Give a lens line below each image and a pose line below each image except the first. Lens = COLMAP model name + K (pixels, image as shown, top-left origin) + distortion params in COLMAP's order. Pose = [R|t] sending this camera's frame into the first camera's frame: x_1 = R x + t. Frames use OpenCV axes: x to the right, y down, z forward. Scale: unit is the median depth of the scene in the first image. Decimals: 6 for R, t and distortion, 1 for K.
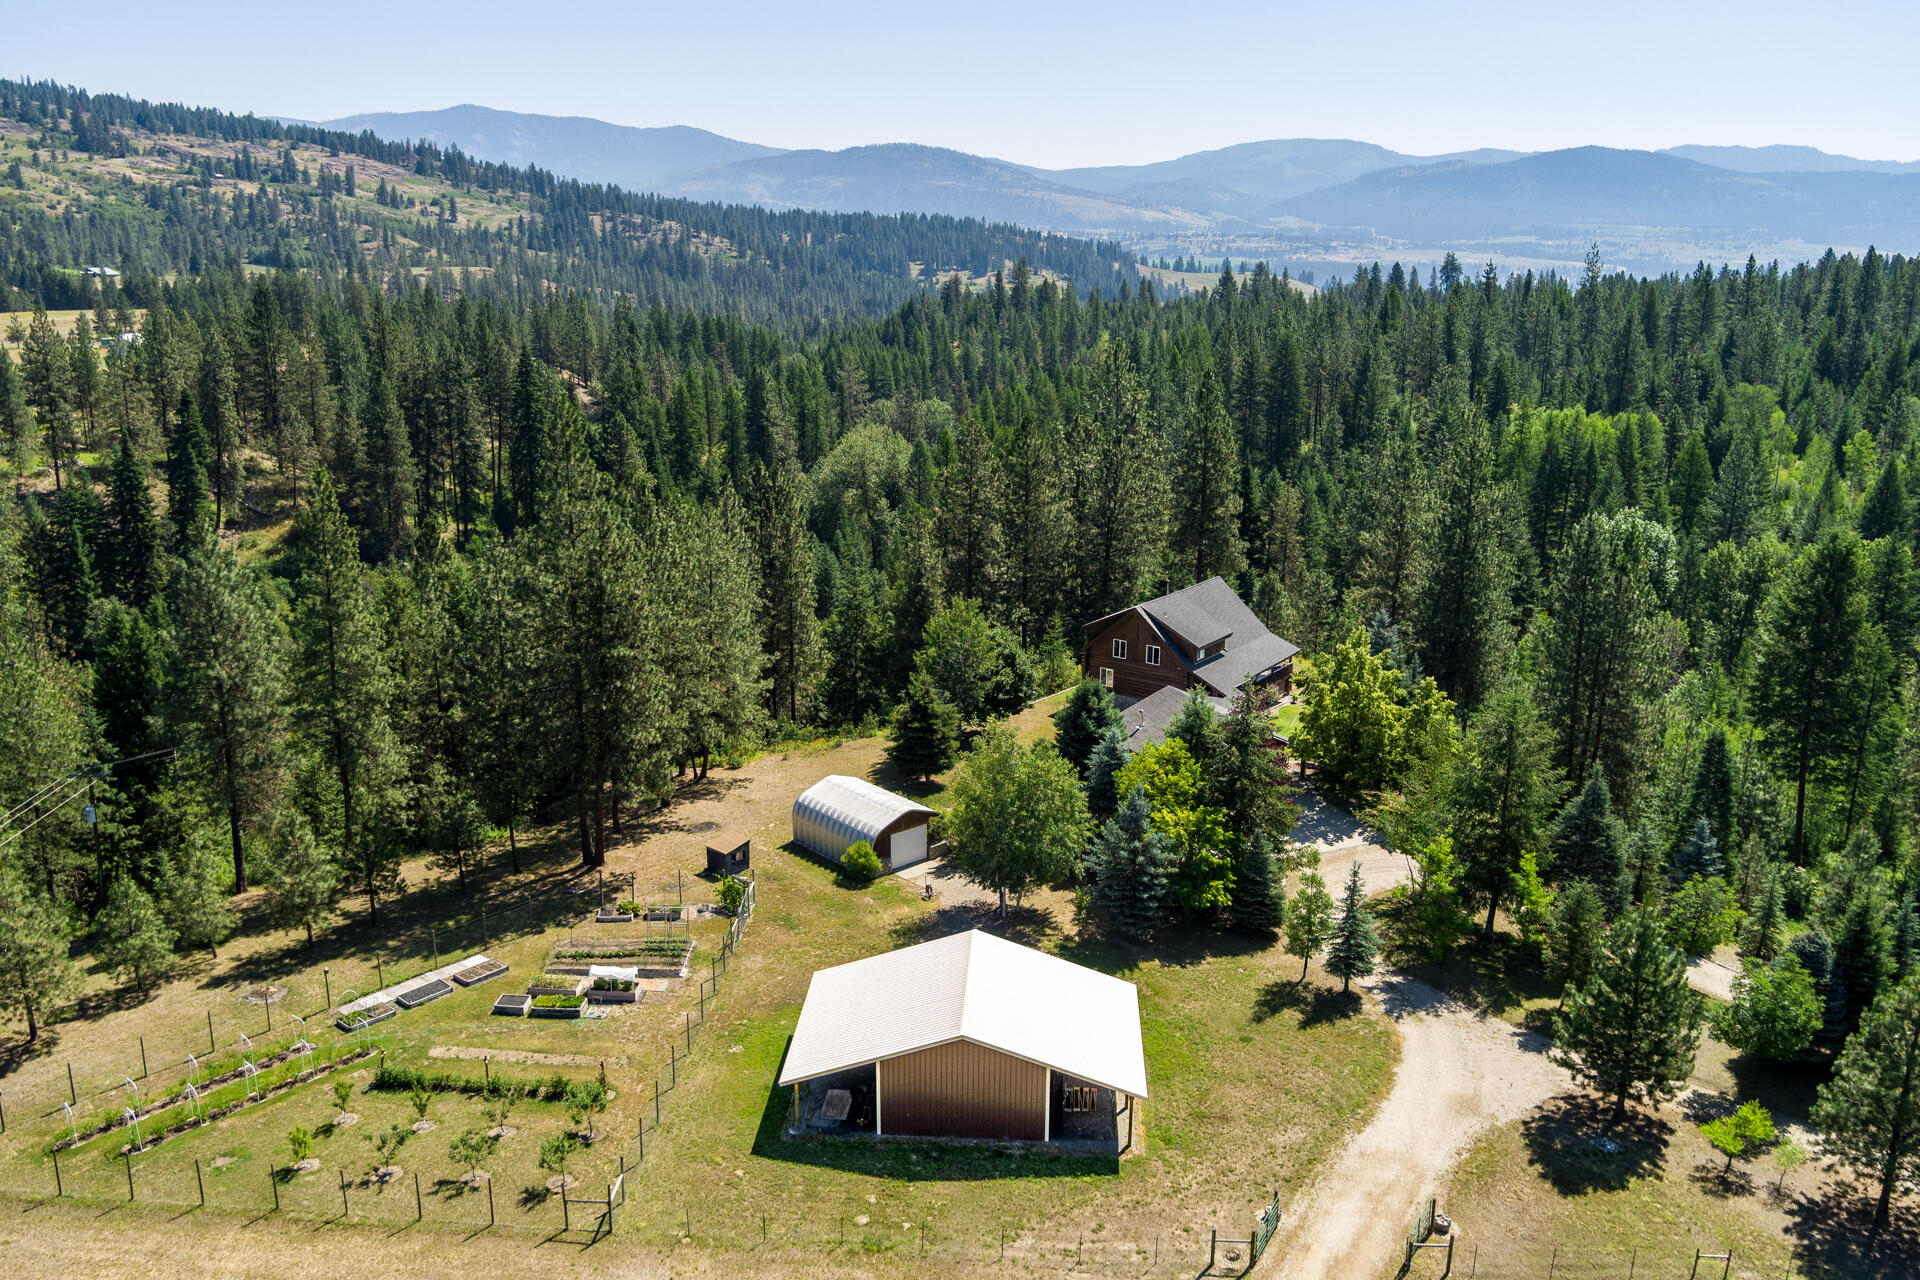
lens RADIAL K [[1542.0, 0, 960.0], [0, 1542.0, 640.0], [0, 0, 1]] dist [-0.085471, 0.043833]
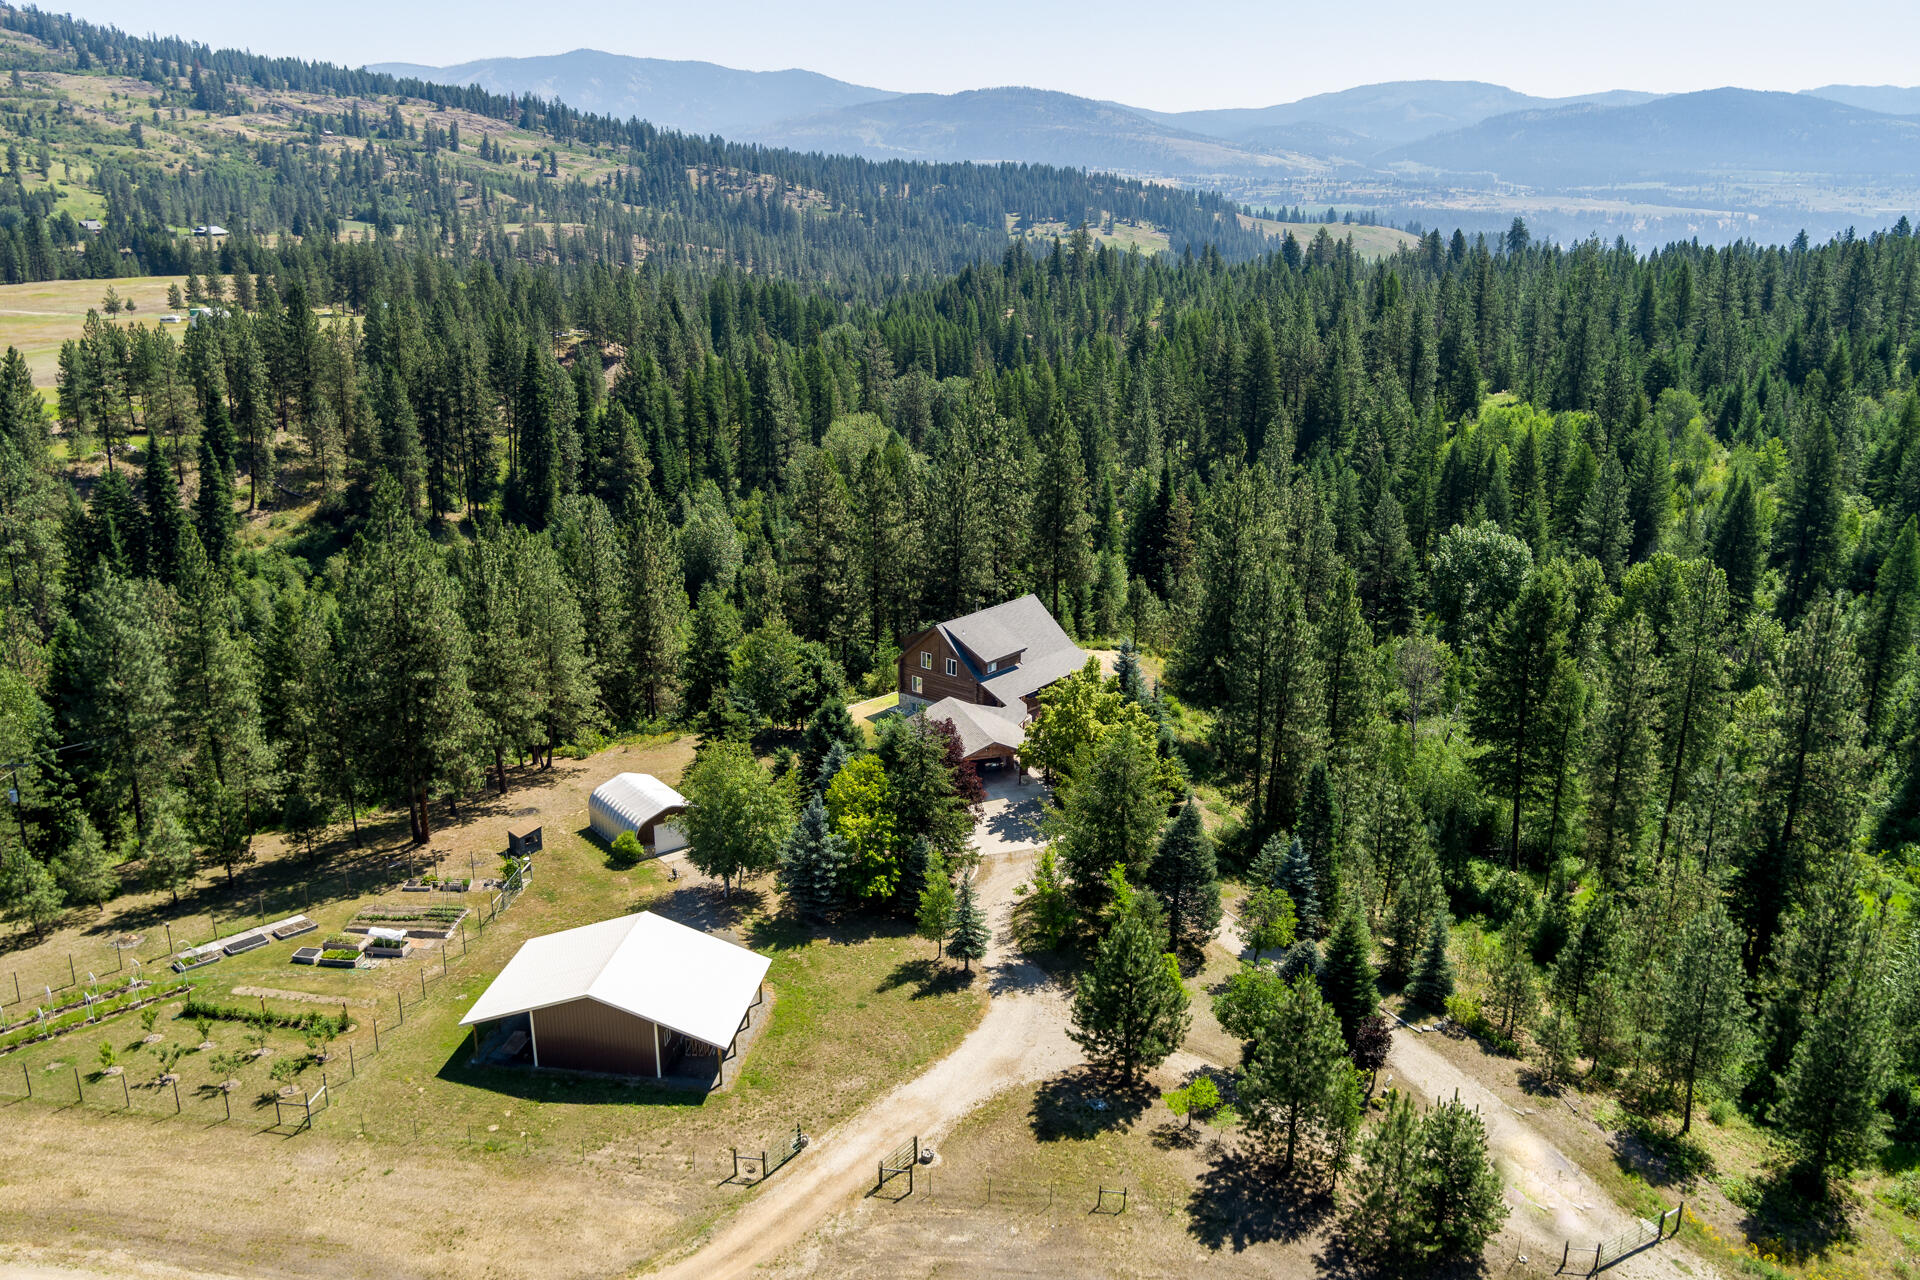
lens RADIAL K [[1542.0, 0, 960.0], [0, 1542.0, 640.0], [0, 0, 1]] dist [-0.085471, 0.043833]
pose [[0.997354, 0.018741, -0.070236, 0.253543], [-0.016290, 0.999244, 0.035313, -0.060995], [0.070844, -0.034075, 0.996905, -0.171450]]
